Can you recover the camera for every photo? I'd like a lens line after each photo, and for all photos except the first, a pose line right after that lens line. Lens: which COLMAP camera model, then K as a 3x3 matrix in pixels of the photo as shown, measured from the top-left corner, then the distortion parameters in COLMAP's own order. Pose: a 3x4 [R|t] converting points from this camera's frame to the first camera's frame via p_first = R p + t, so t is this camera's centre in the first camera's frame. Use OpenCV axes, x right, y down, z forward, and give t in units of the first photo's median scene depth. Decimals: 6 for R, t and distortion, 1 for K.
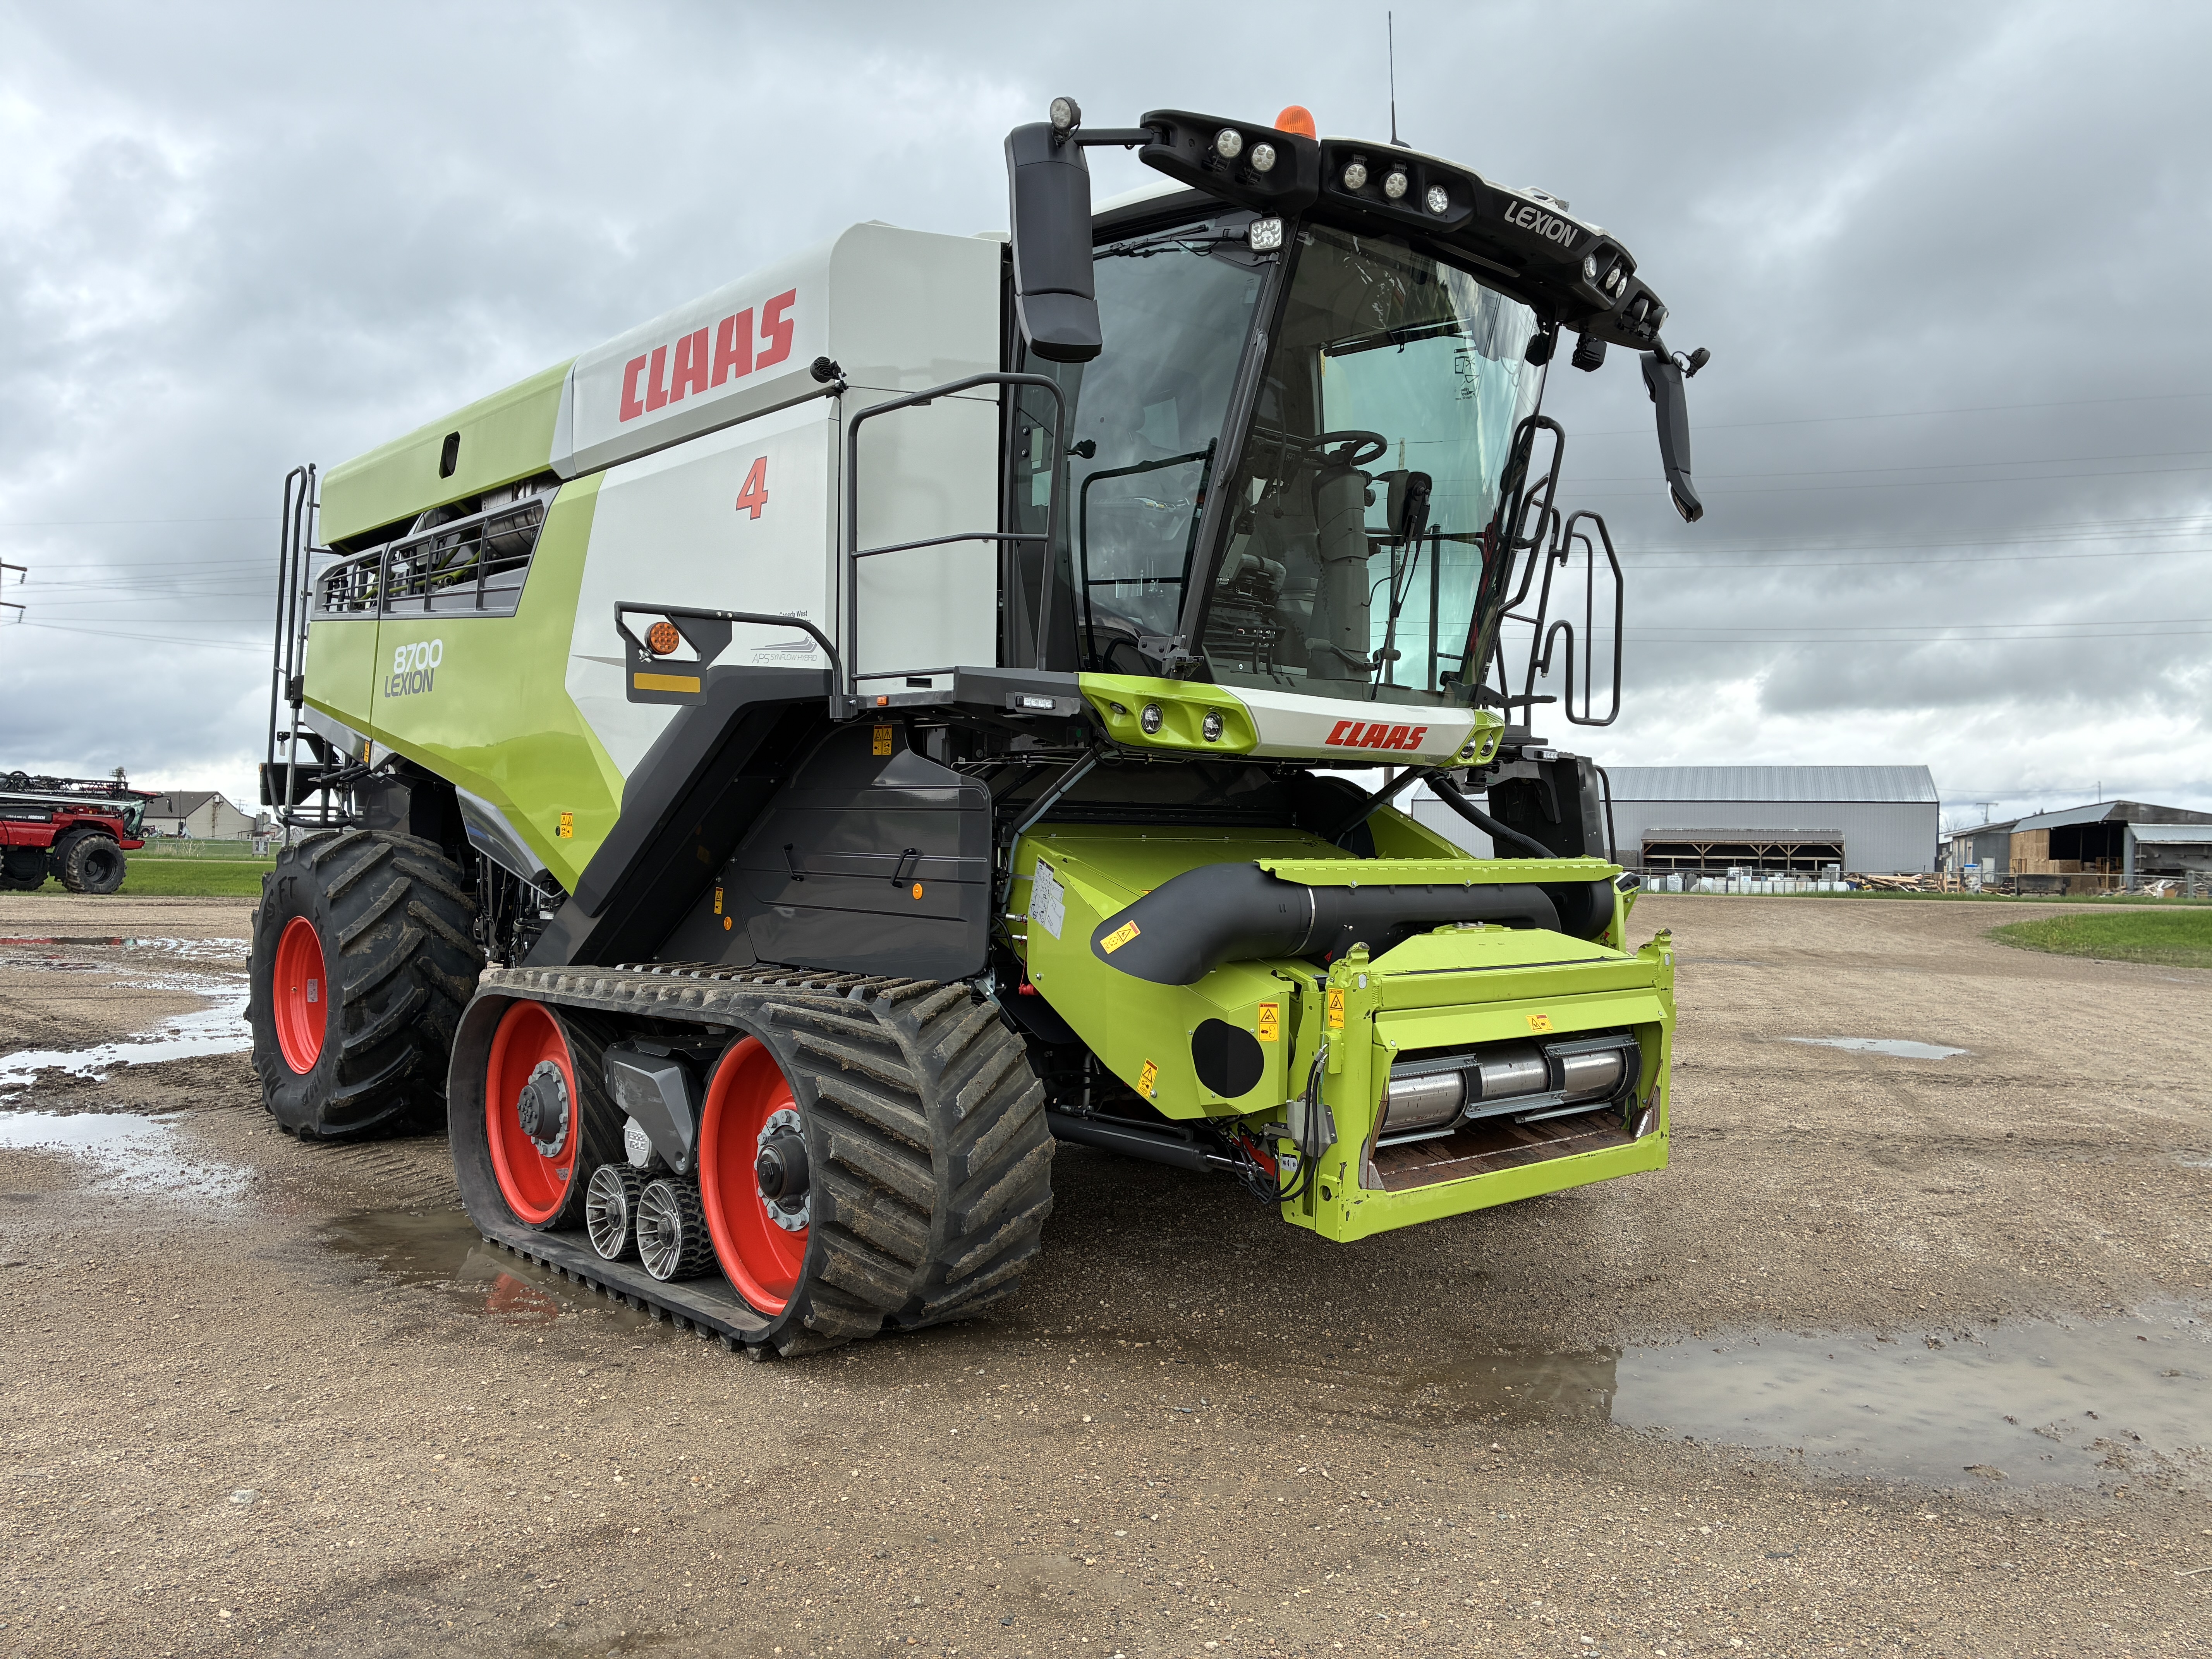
lens RADIAL K [[1686.6, 0, 1033.3], [0, 1686.6, 832.0], [0, 0, 1]] dist [-0.012616, 0.000197]
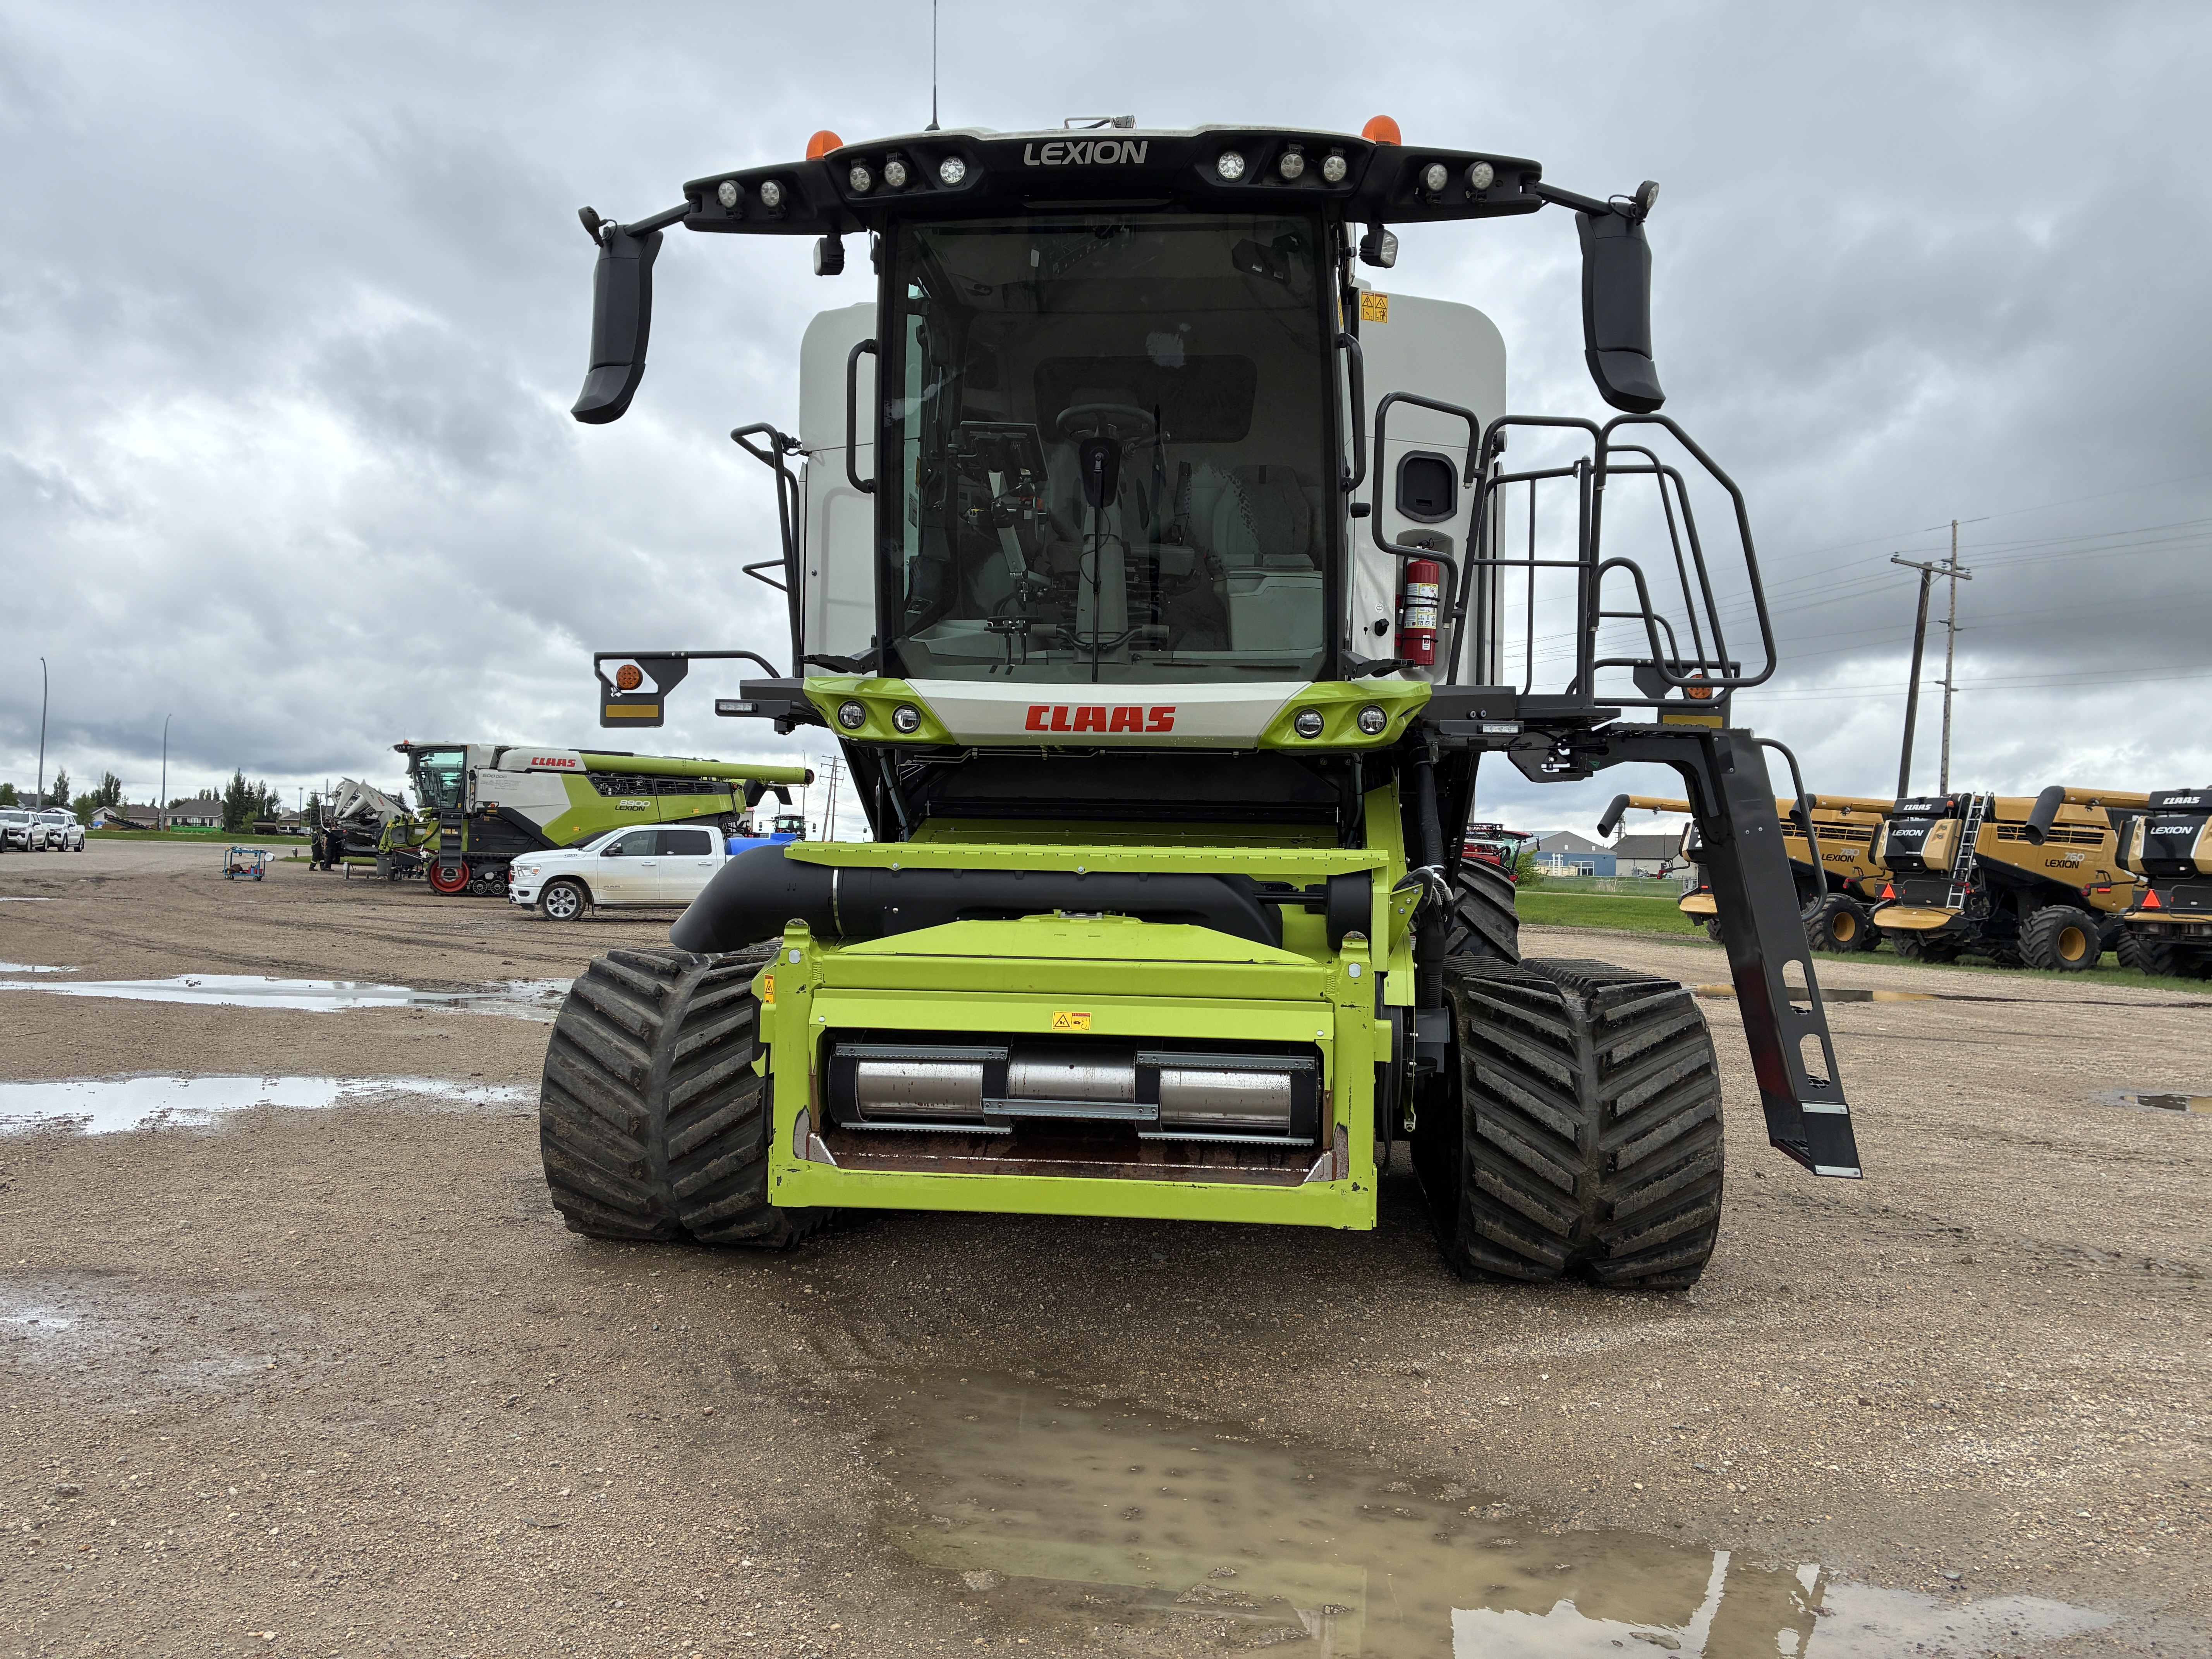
lens RADIAL K [[1721.8, 0, 1216.2], [0, 1721.8, 833.3], [0, 0, 1]] dist [0.009713, -0.000163]
pose [[0.683793, -0.011684, -0.729582, 1.048702], [-0.008023, 0.999691, -0.023529, 0.032863], [0.729632, 0.021942, 0.683488, 0.420692]]
